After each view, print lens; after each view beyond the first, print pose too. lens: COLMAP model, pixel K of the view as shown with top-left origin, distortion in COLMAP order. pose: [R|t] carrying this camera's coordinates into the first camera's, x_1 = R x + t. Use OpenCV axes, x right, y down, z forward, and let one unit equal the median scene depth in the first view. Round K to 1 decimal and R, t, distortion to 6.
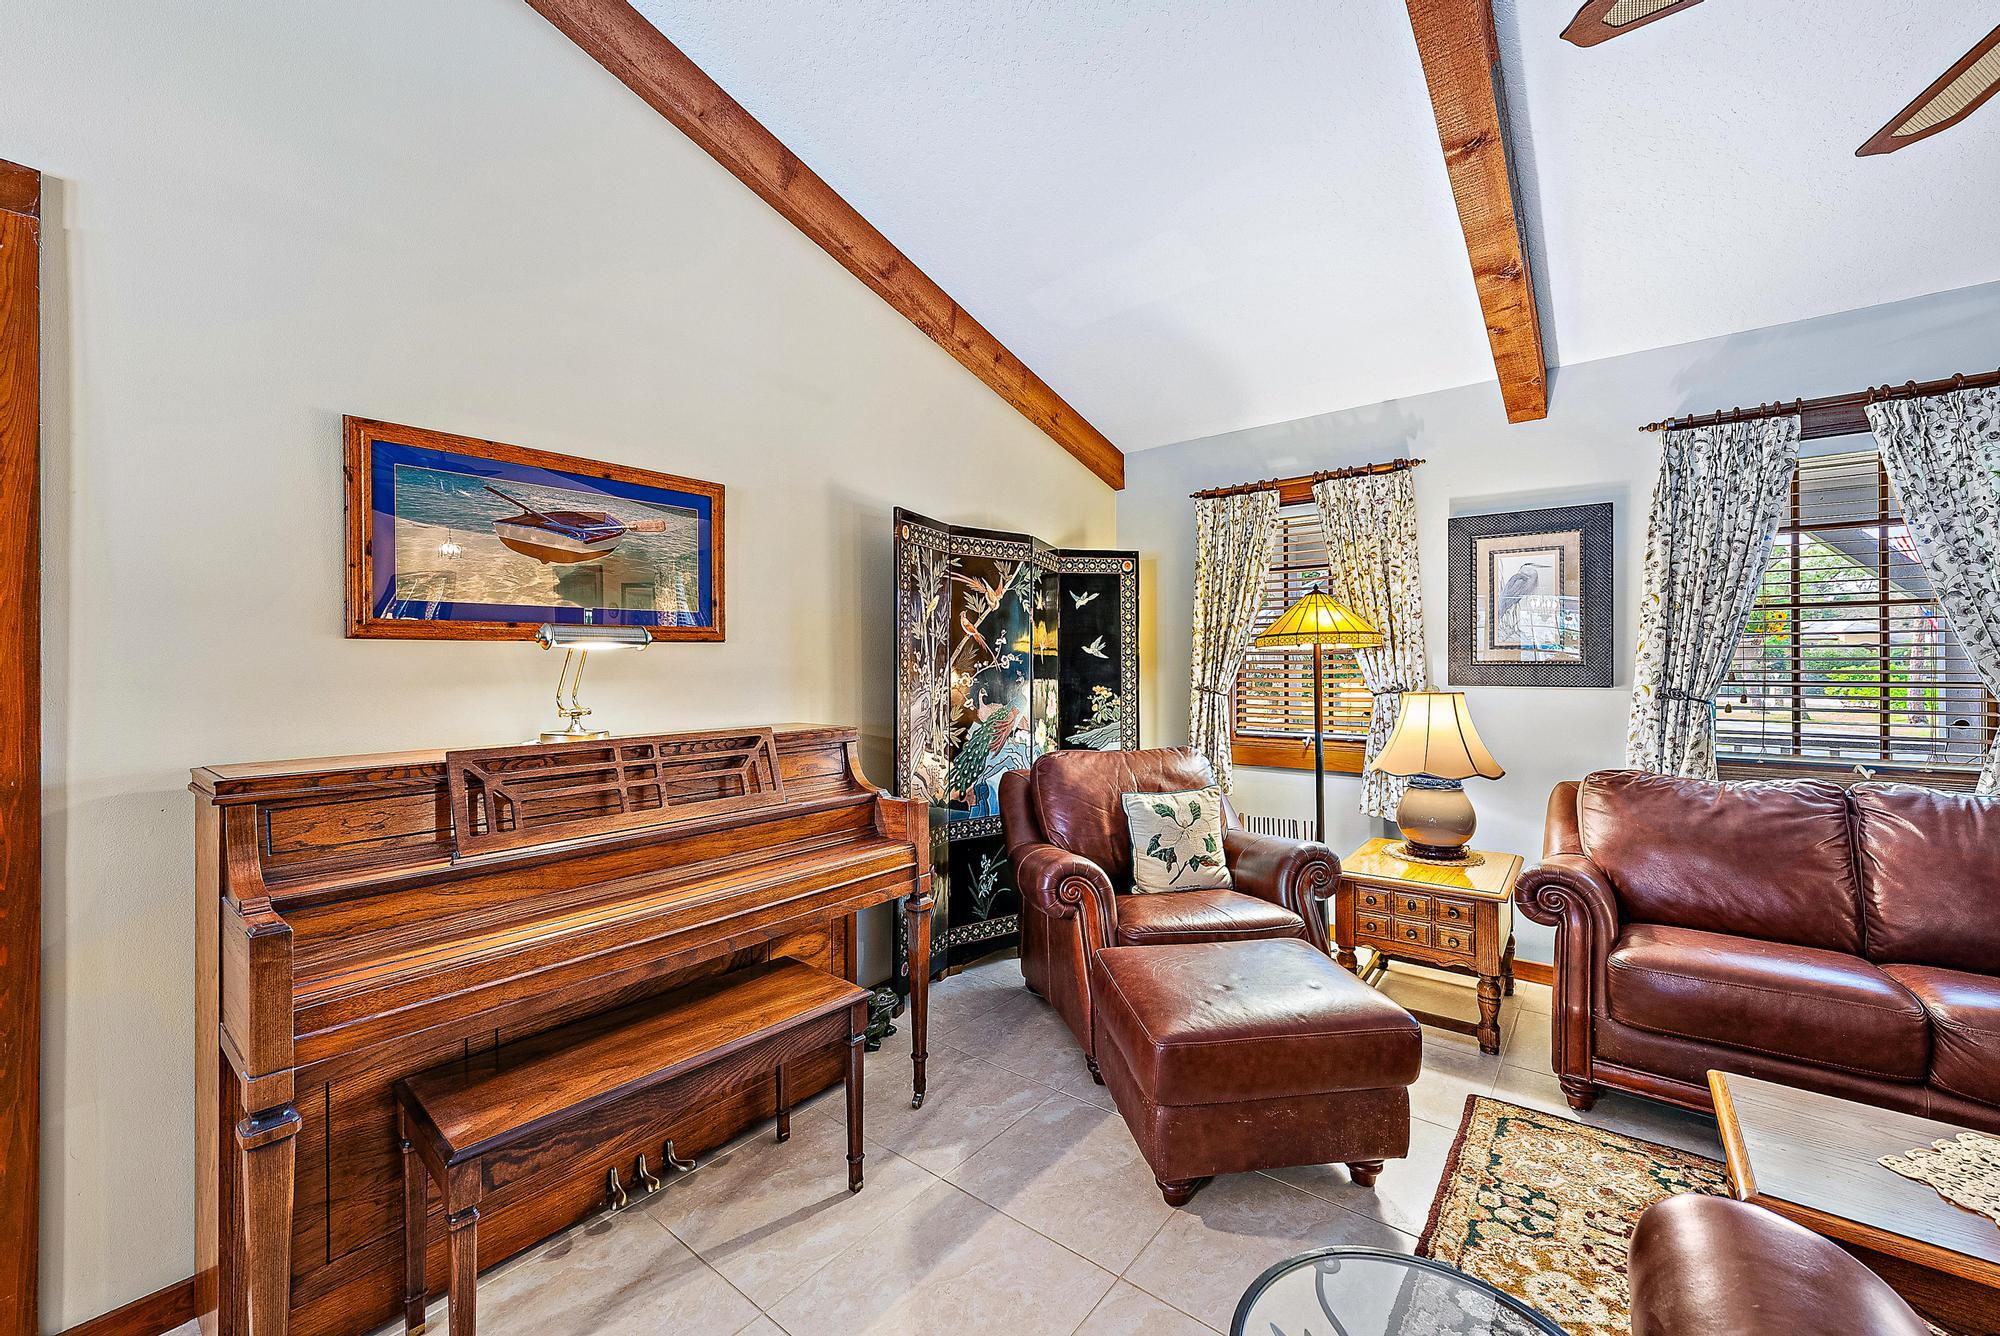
lens RADIAL K [[796.4, 0, 1005.2], [0, 796.4, 655.0], [0, 0, 1]] dist [0.006105, -0.000627]
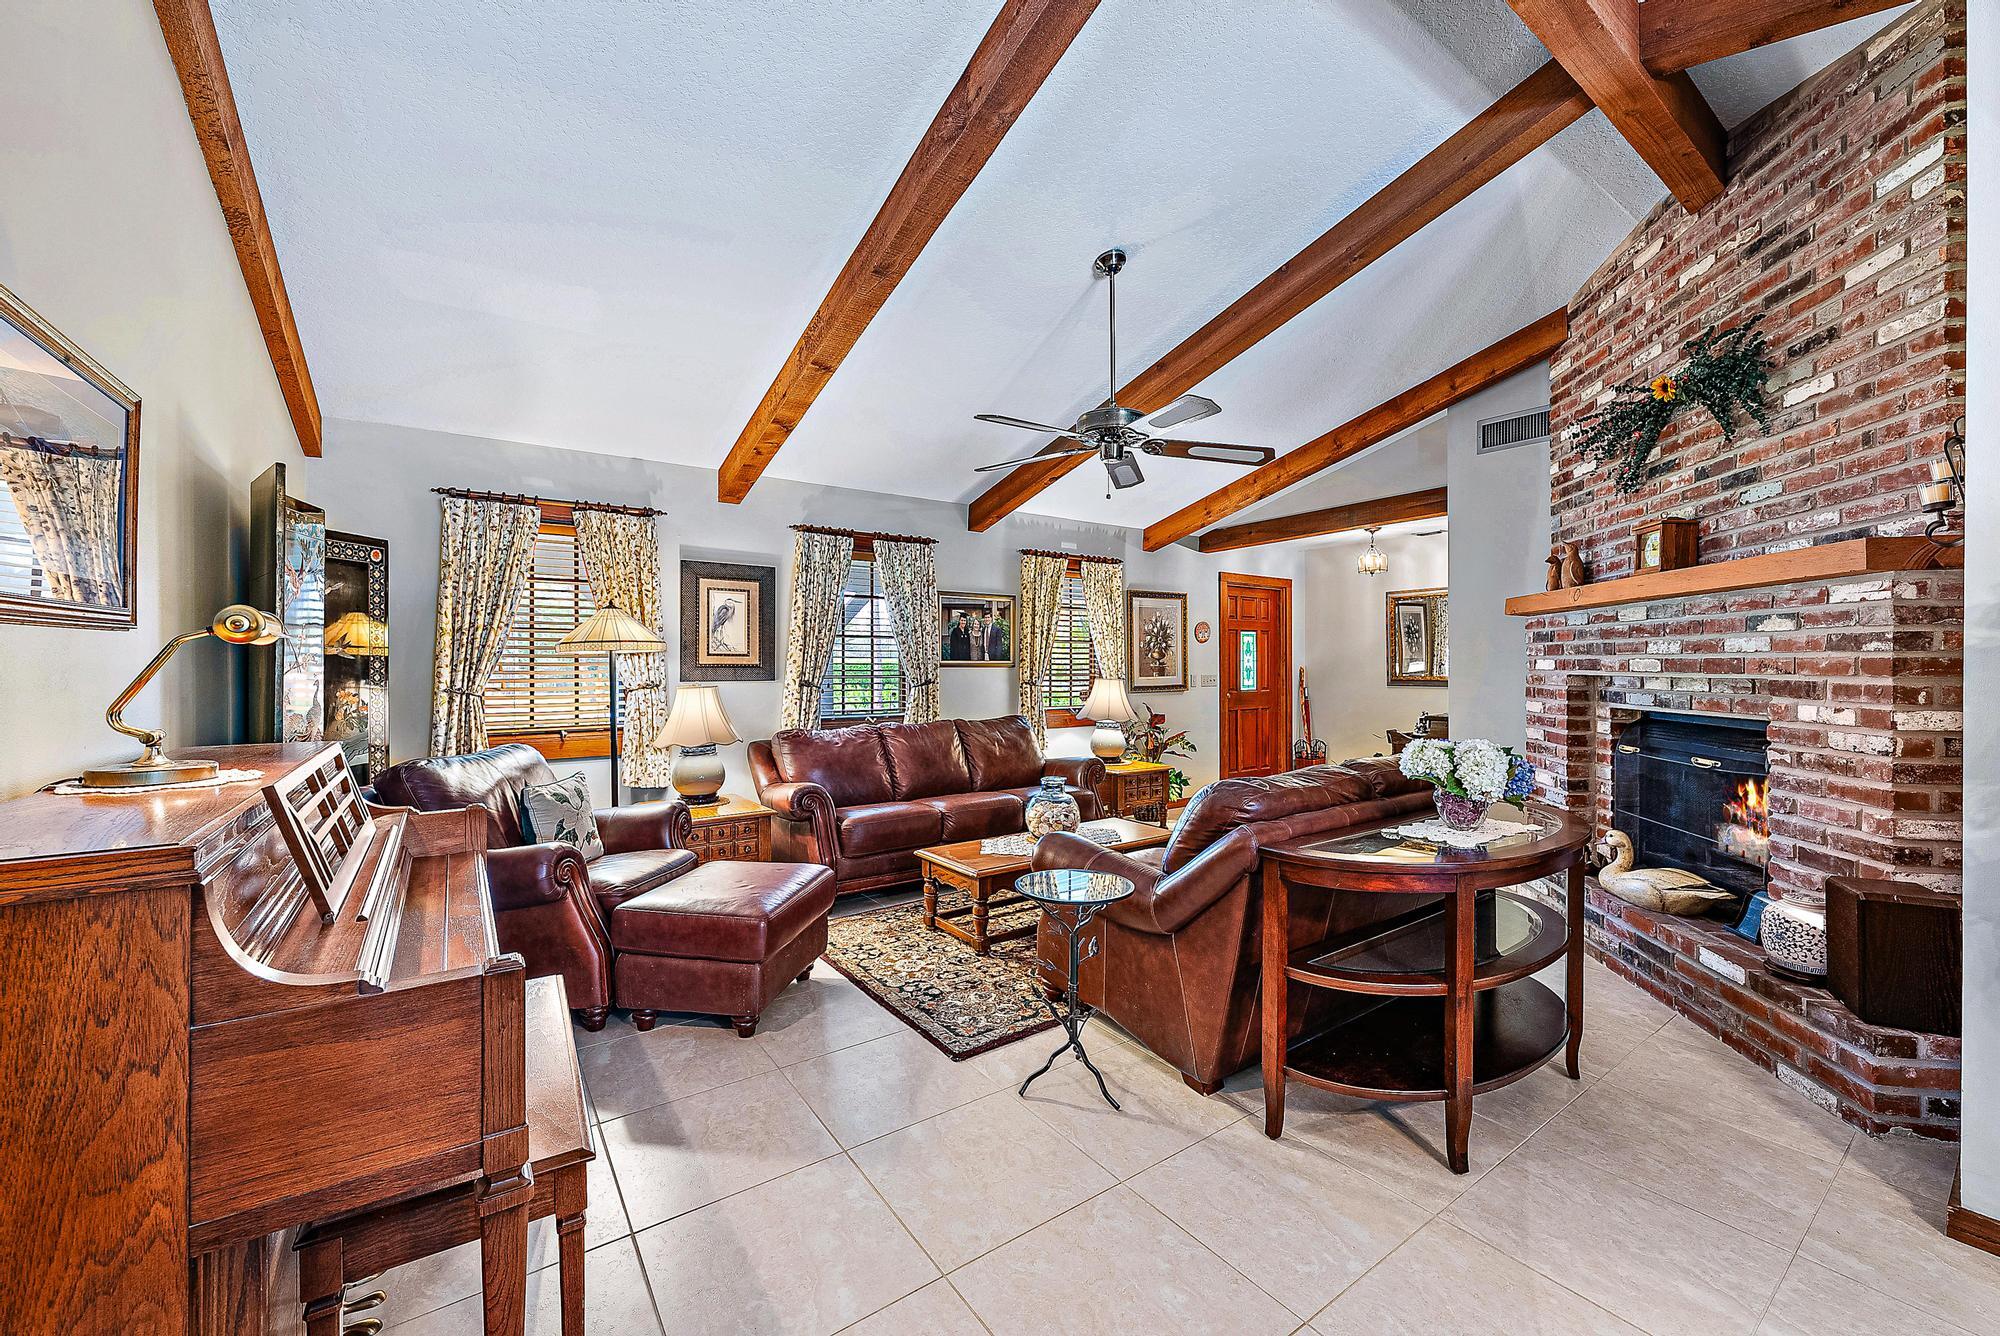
lens RADIAL K [[796.4, 0, 1006.2], [0, 796.4, 663.2], [0, 0, 1]] dist [0.006105, -0.000627]
pose [[0.280432, 0.006157, 0.959854, -0.610992], [-0.013122, 0.999911, -0.002580, 0.002214], [-0.959784, -0.011872, 0.280488, 0.083713]]
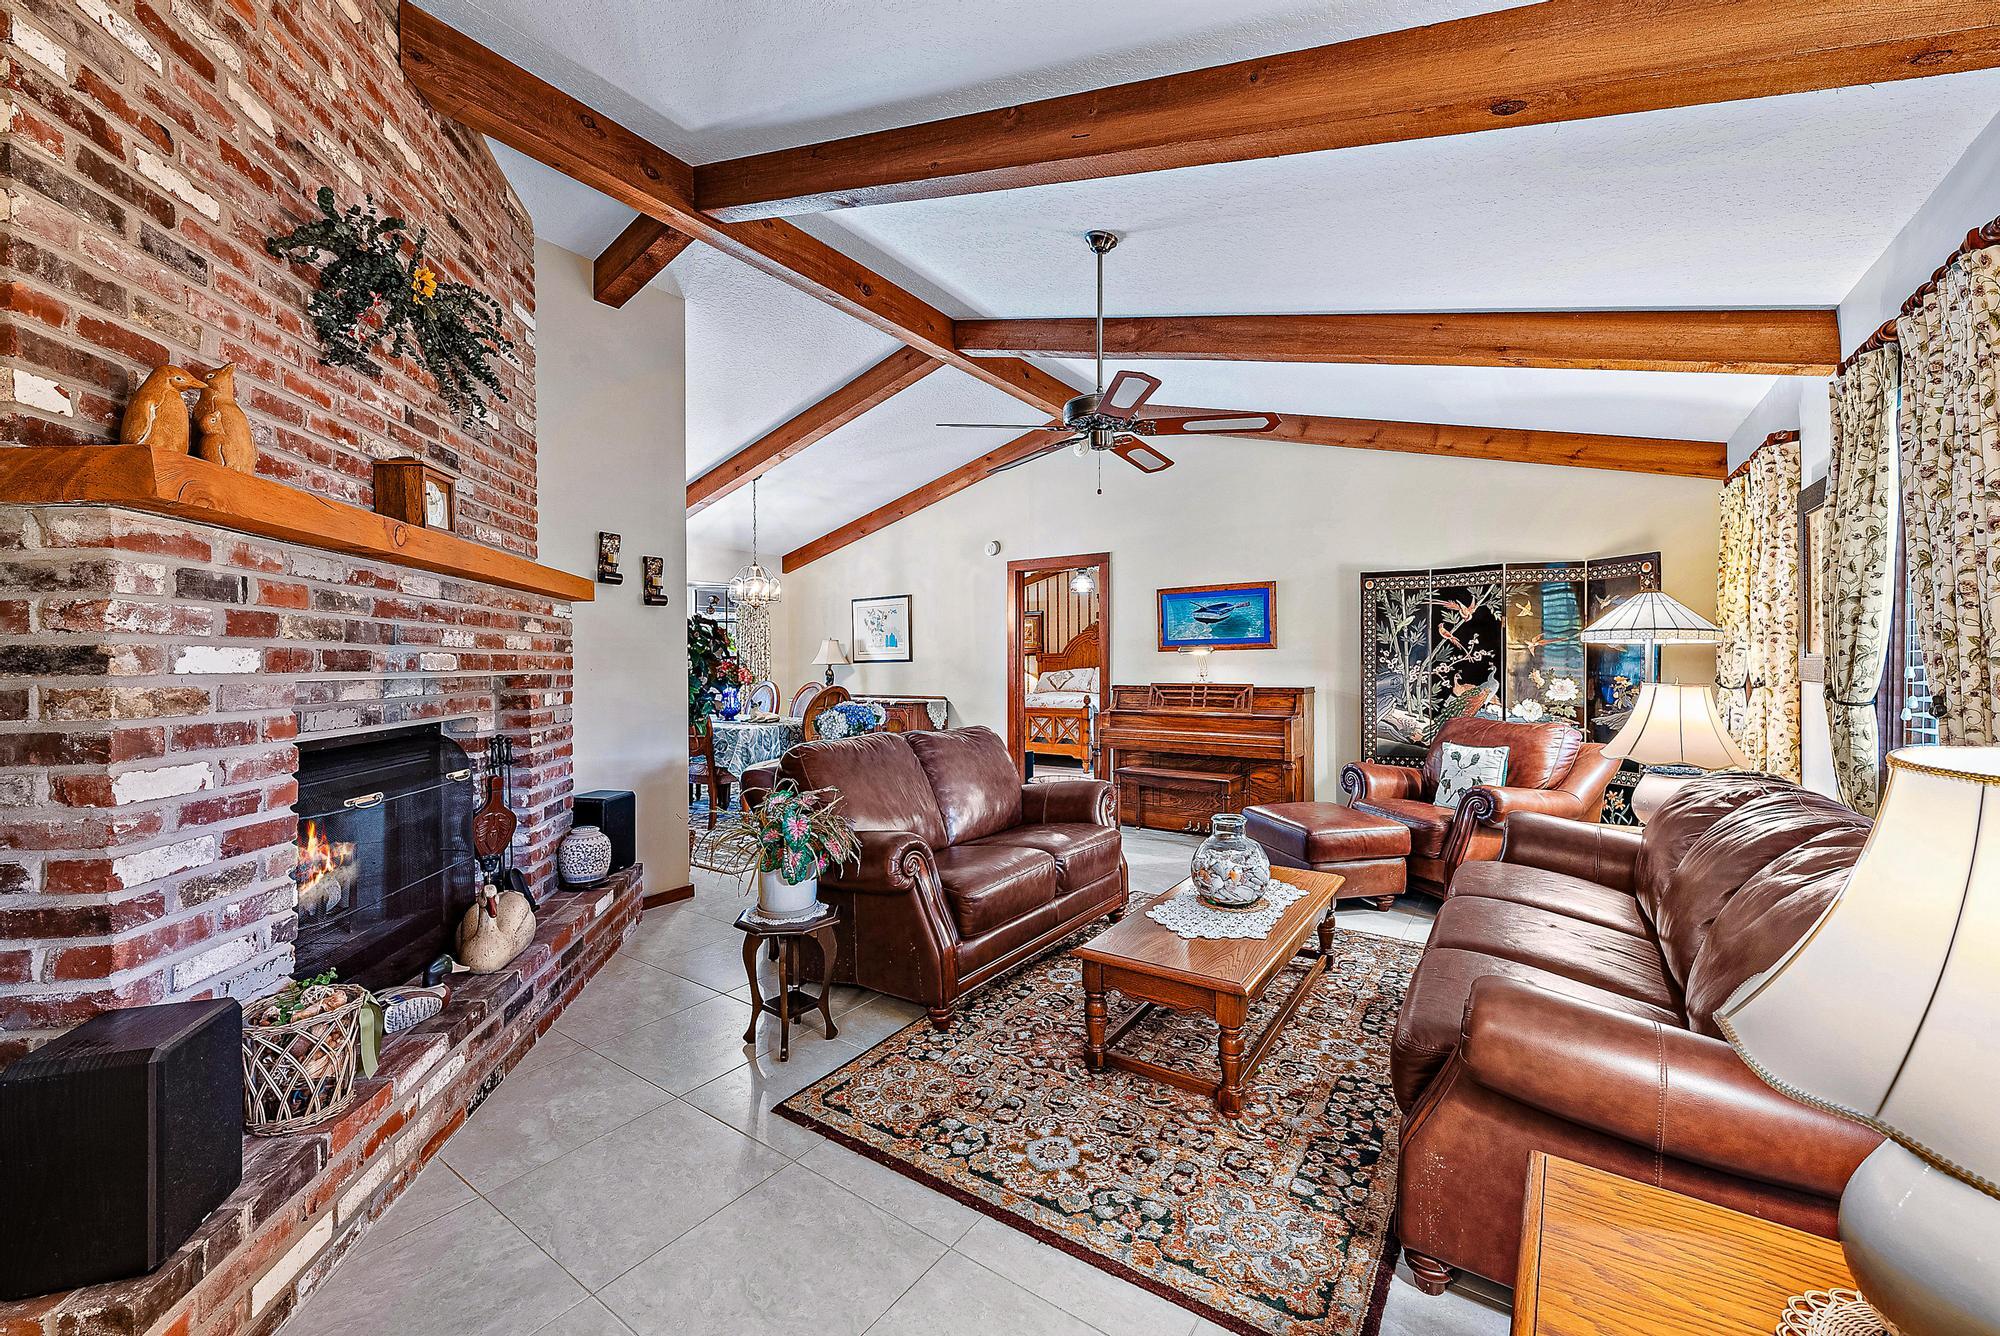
lens RADIAL K [[796.4, 0, 993.7], [0, 796.4, 663.8], [0, 0, 1]] dist [0.006105, -0.000627]
pose [[0.044770, 0.007411, -0.998970, 1.549127], [0.017038, 0.999821, 0.008181, -0.004504], [0.998852, -0.017387, 0.044636, 0.063955]]
